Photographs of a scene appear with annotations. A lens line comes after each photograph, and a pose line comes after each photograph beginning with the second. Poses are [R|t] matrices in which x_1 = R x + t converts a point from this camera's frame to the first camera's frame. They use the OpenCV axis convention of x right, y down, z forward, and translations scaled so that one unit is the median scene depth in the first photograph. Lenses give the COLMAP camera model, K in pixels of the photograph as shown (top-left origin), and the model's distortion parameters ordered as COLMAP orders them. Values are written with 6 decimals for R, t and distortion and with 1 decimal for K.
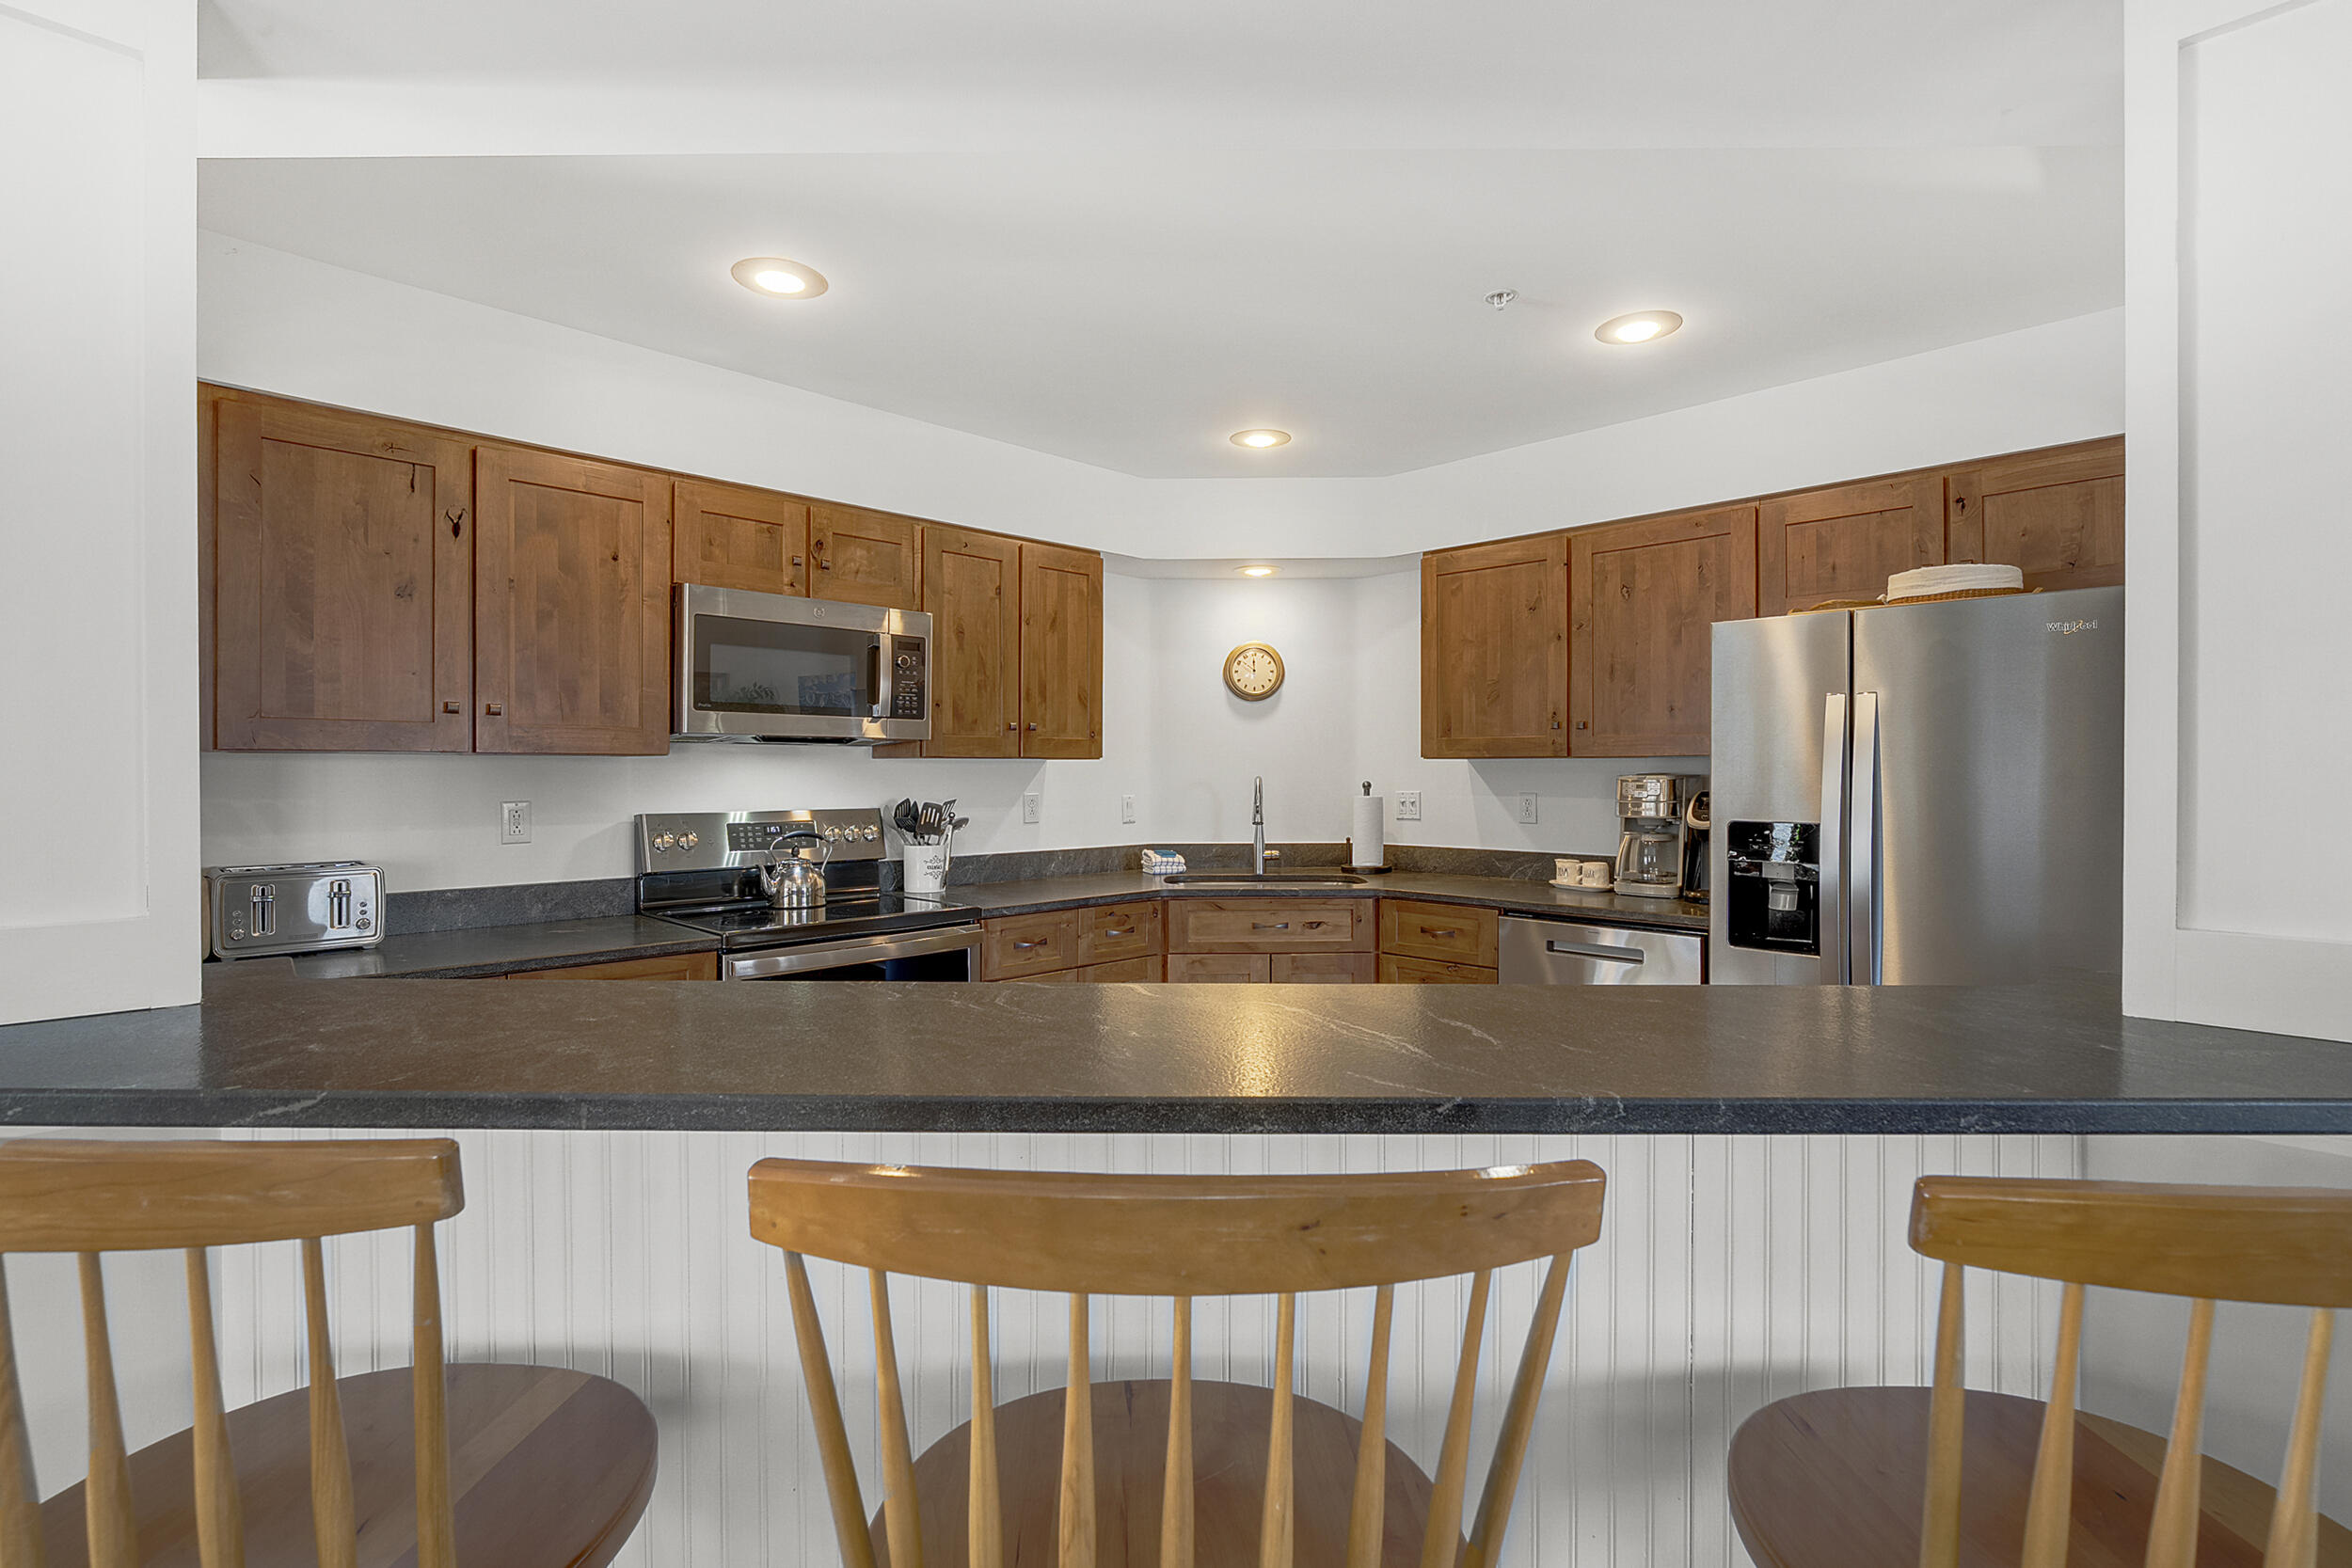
lens RADIAL K [[1058.3, 0, 1172.4], [0, 1058.3, 775.6], [0, 0, 1]] dist [-0.009239, 0.001728]
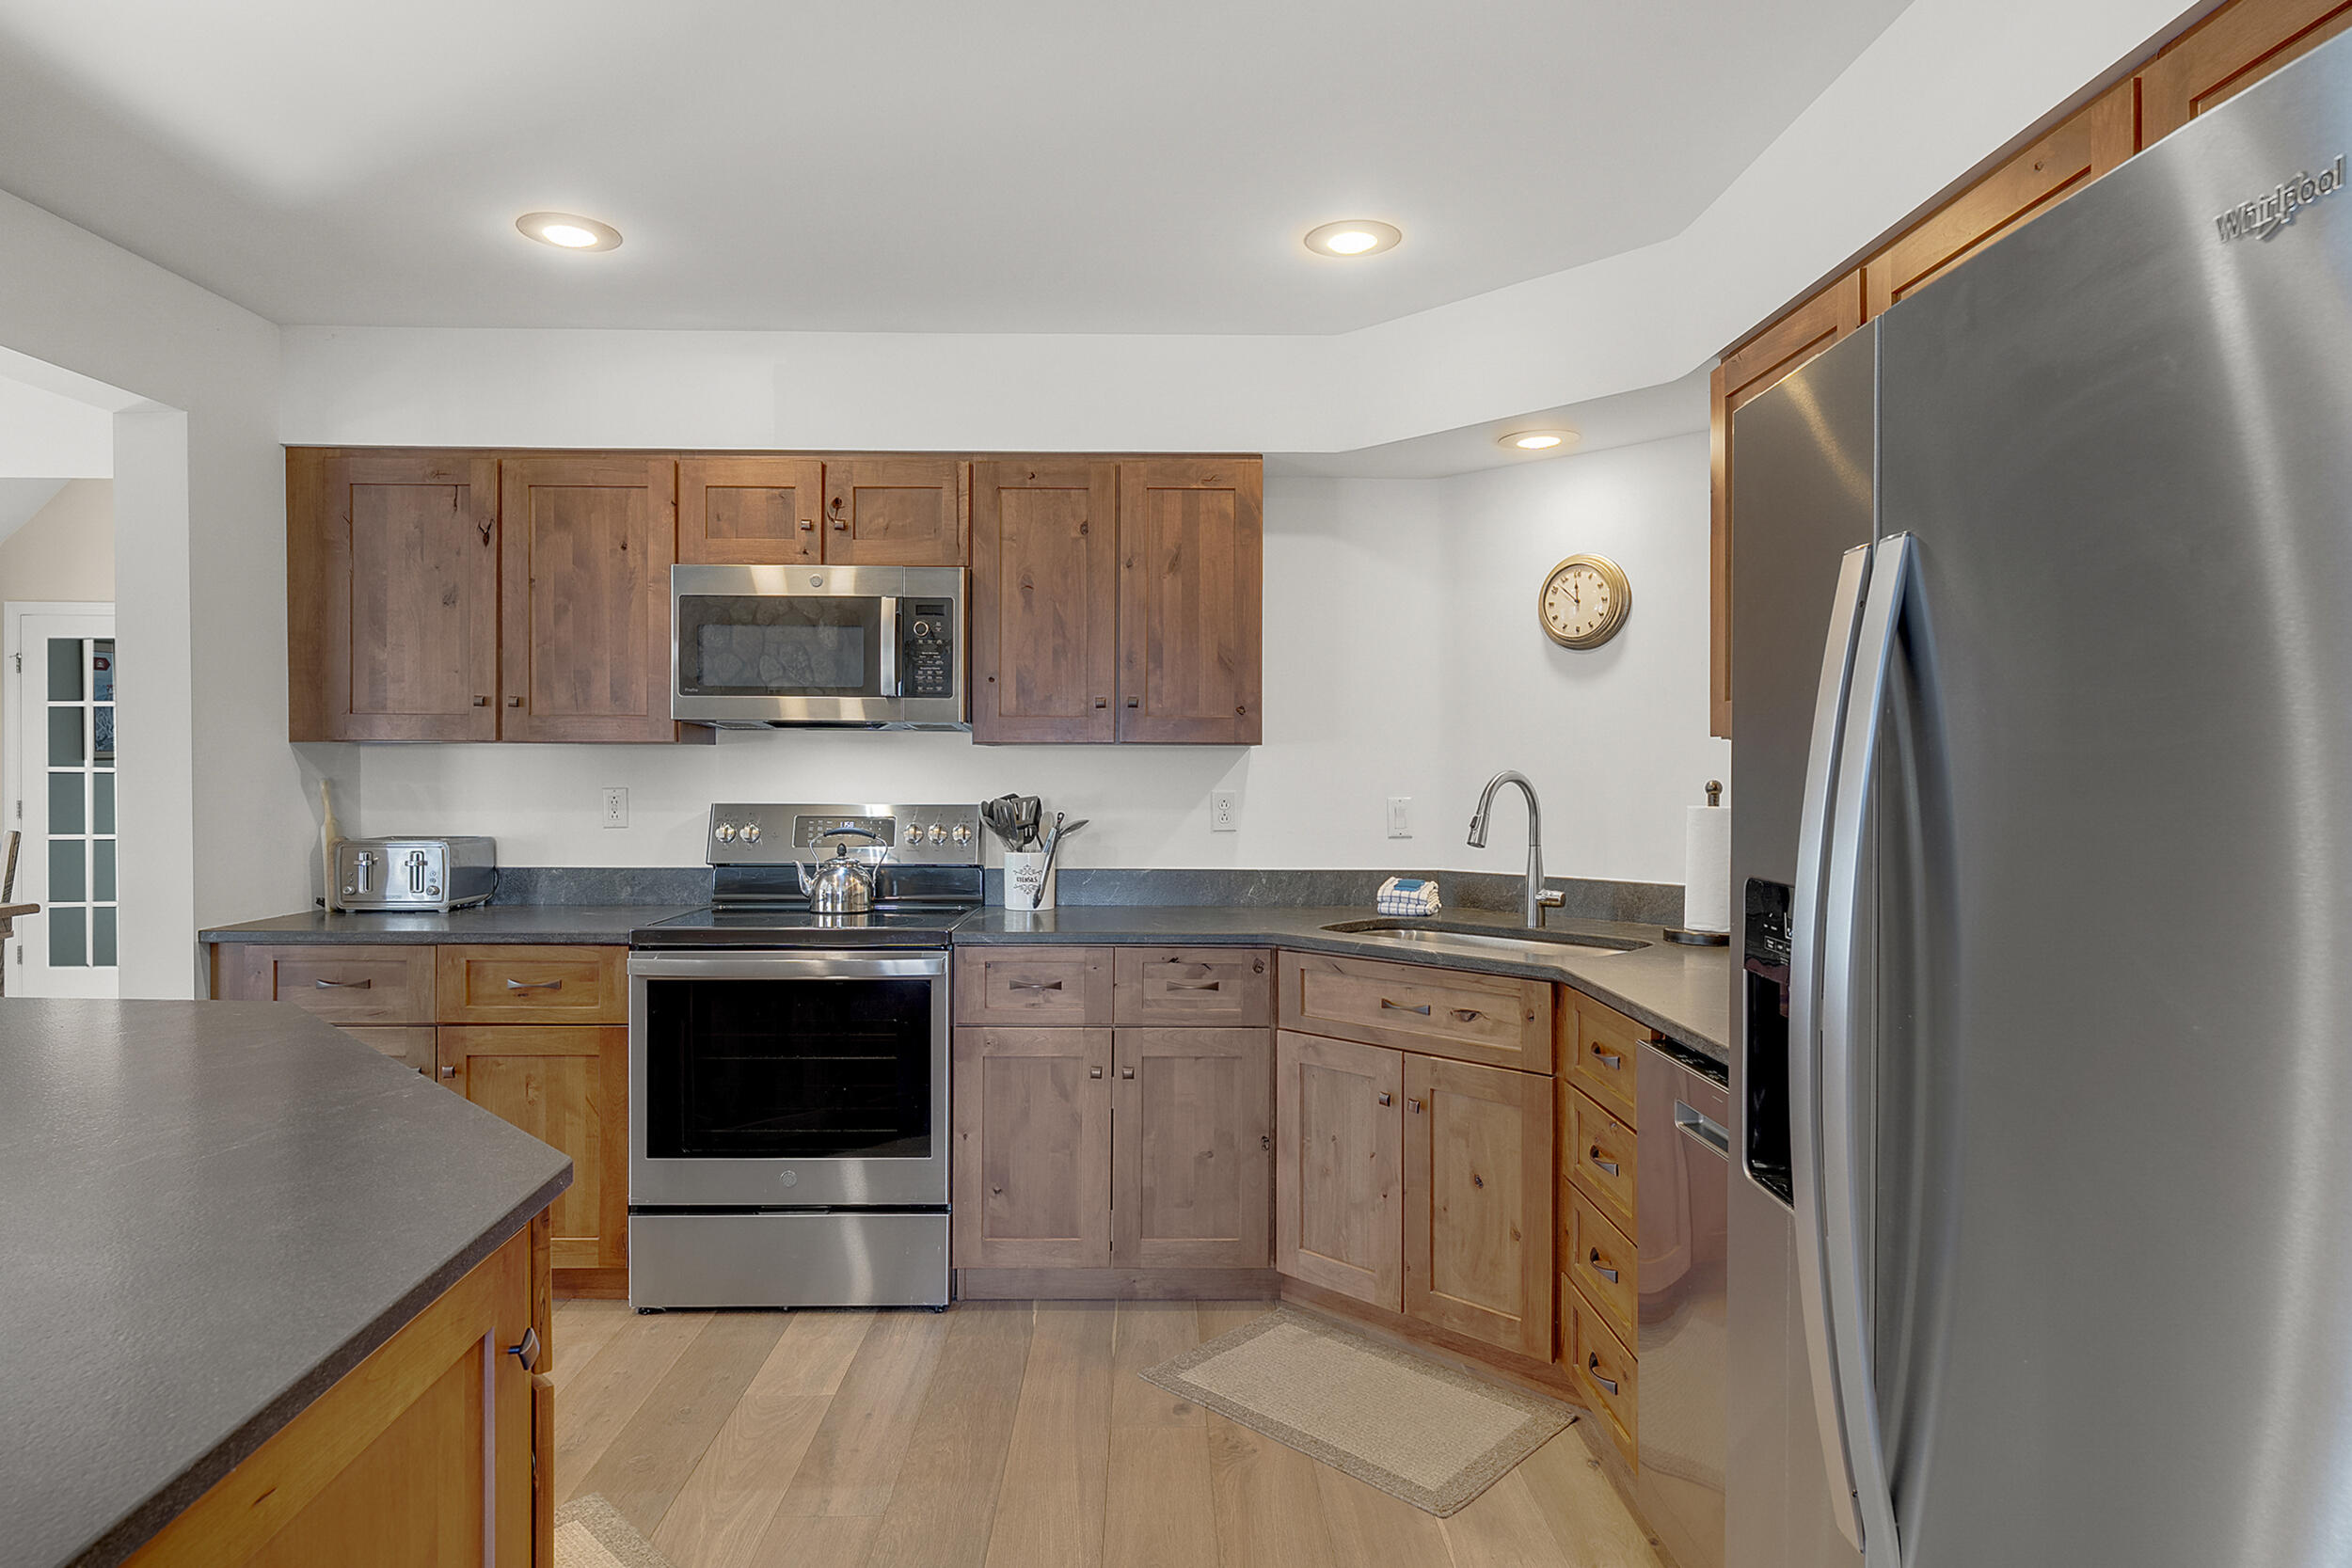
lens RADIAL K [[1291.4, 0, 1177.7], [0, 1291.4, 774.1], [0, 0, 1]] dist [-0.003986, 0.000012]
pose [[0.724674, 0.007226, -0.689054, 0.540974], [-0.006839, 0.999971, 0.003293, 0.002114], [0.689058, 0.002326, 0.724703, 0.364374]]
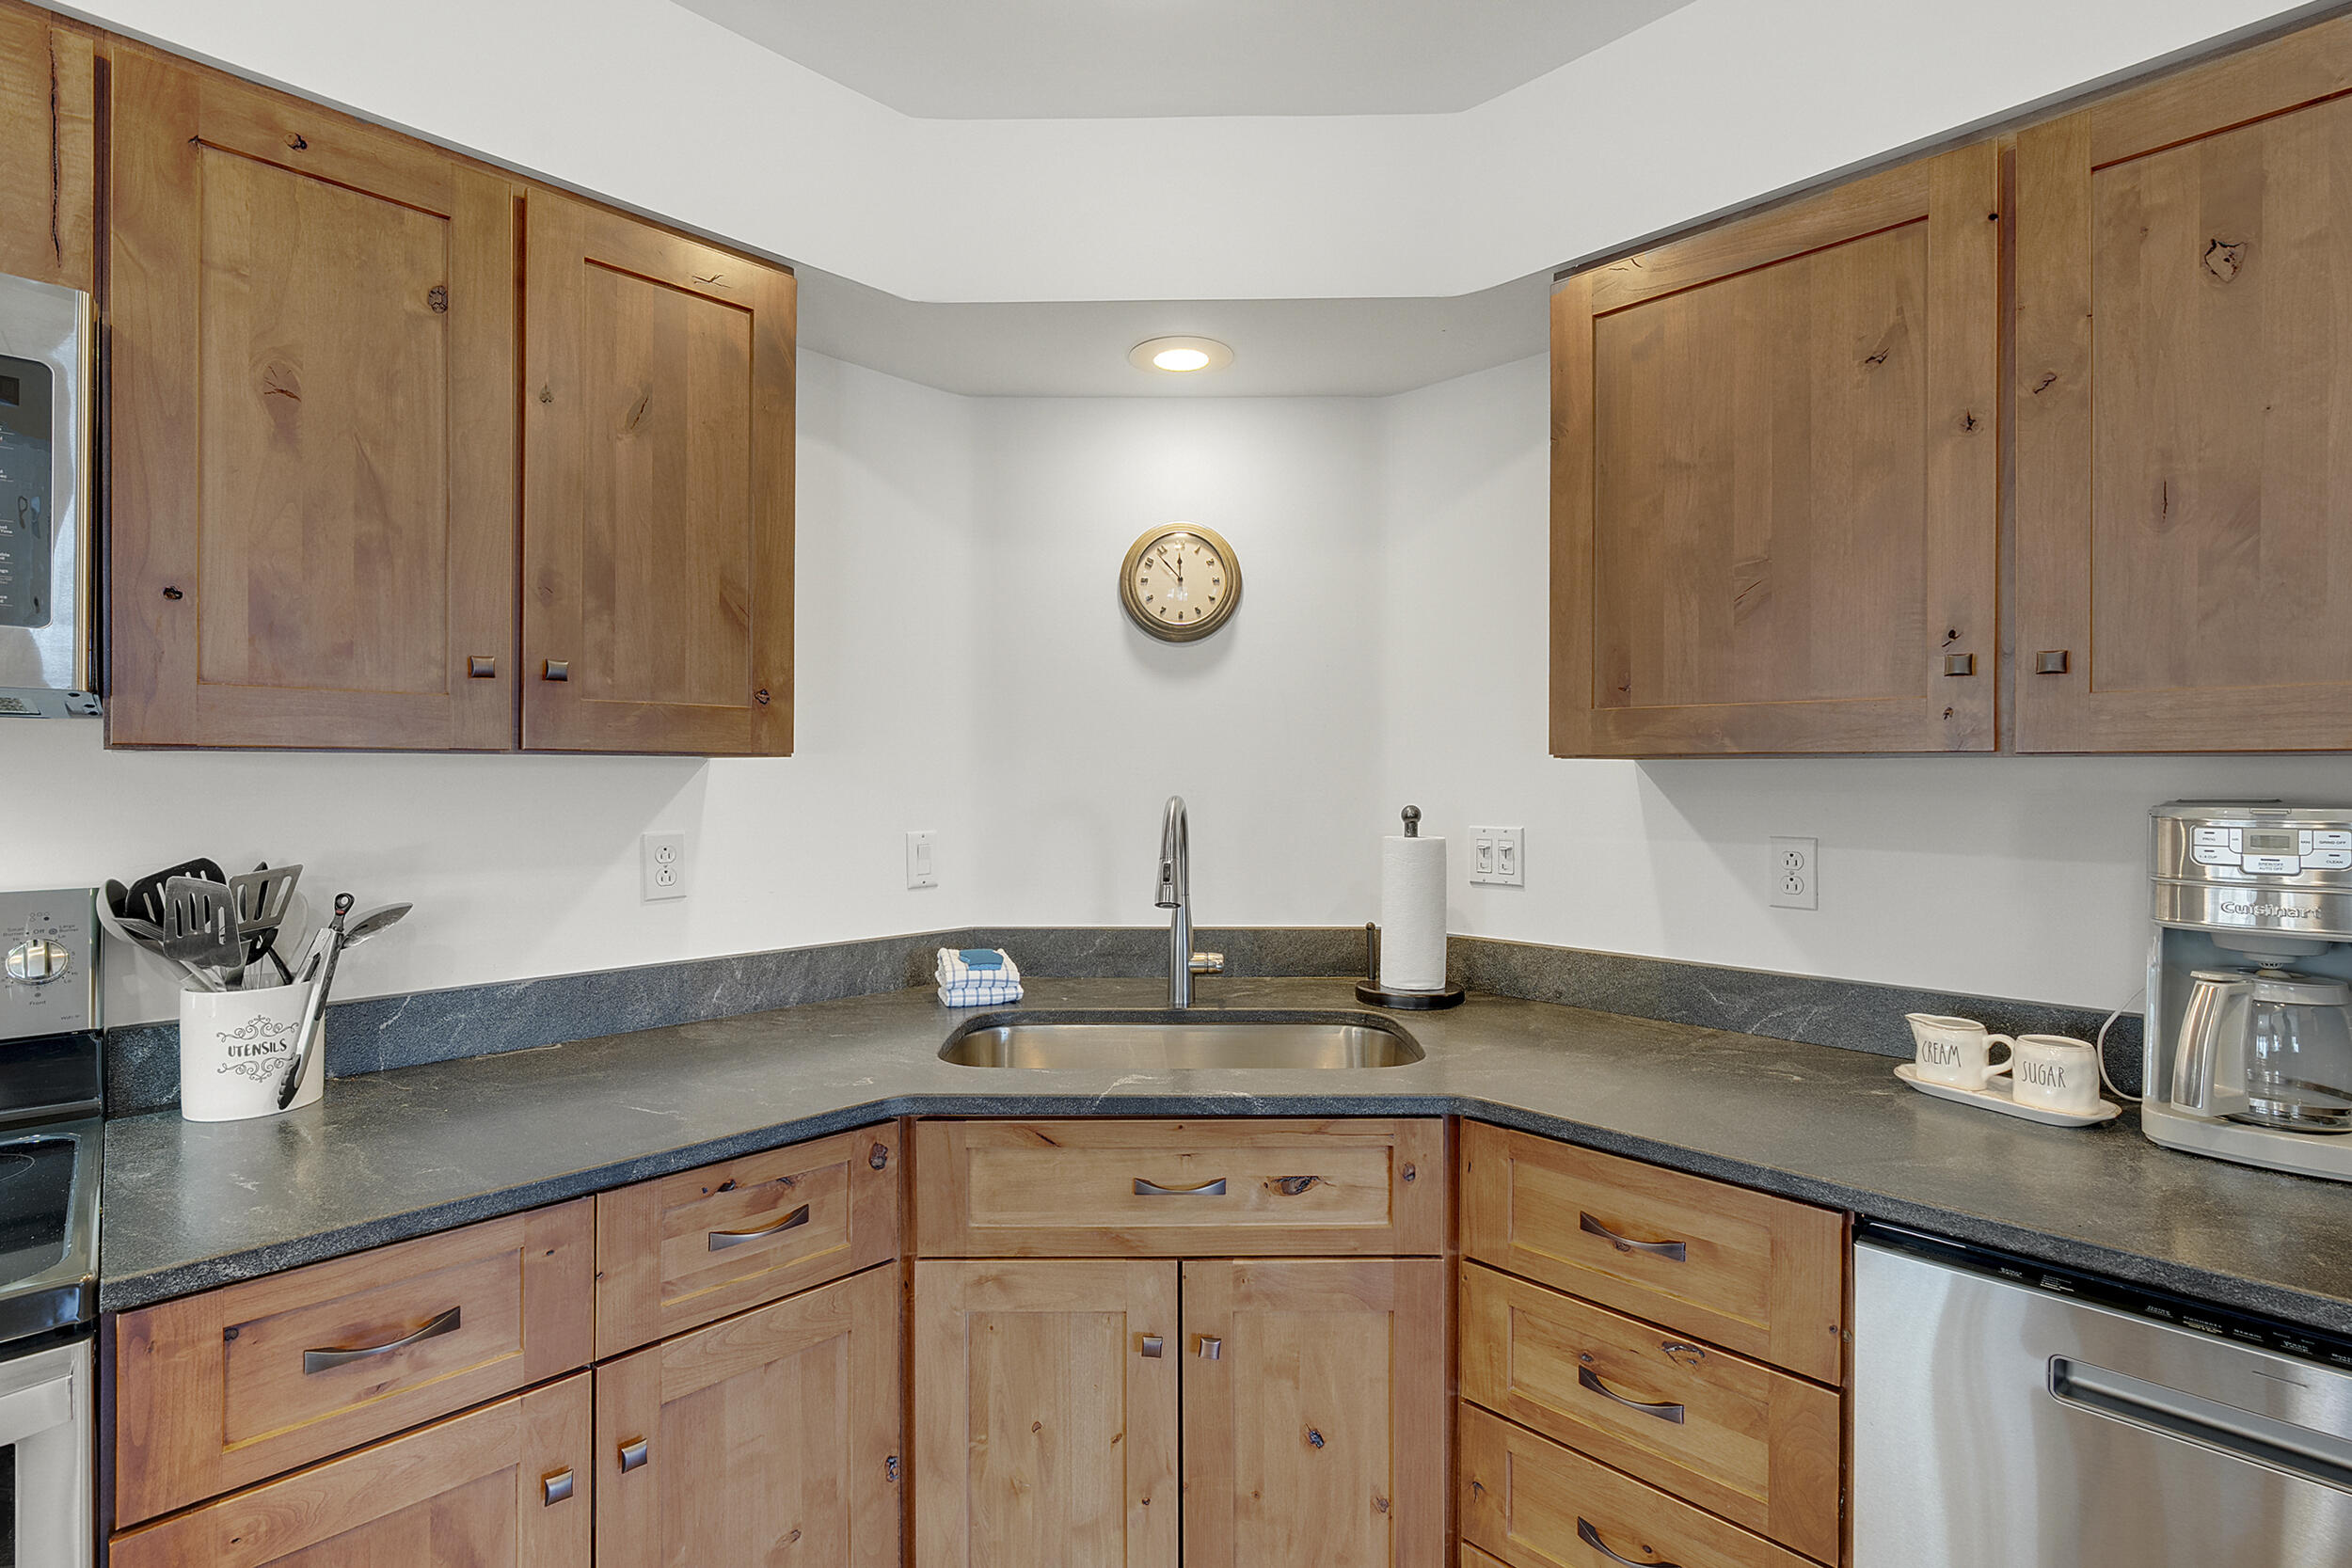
lens RADIAL K [[1058.3, 0, 1177.4], [0, 1058.3, 774.2], [0, 0, 1]] dist [-0.009239, 0.001728]
pose [[0.999974, 0.003425, 0.006360, 0.092077], [-0.003410, 0.999991, -0.002319, -0.008597], [-0.006368, 0.002298, 0.999977, 0.635255]]
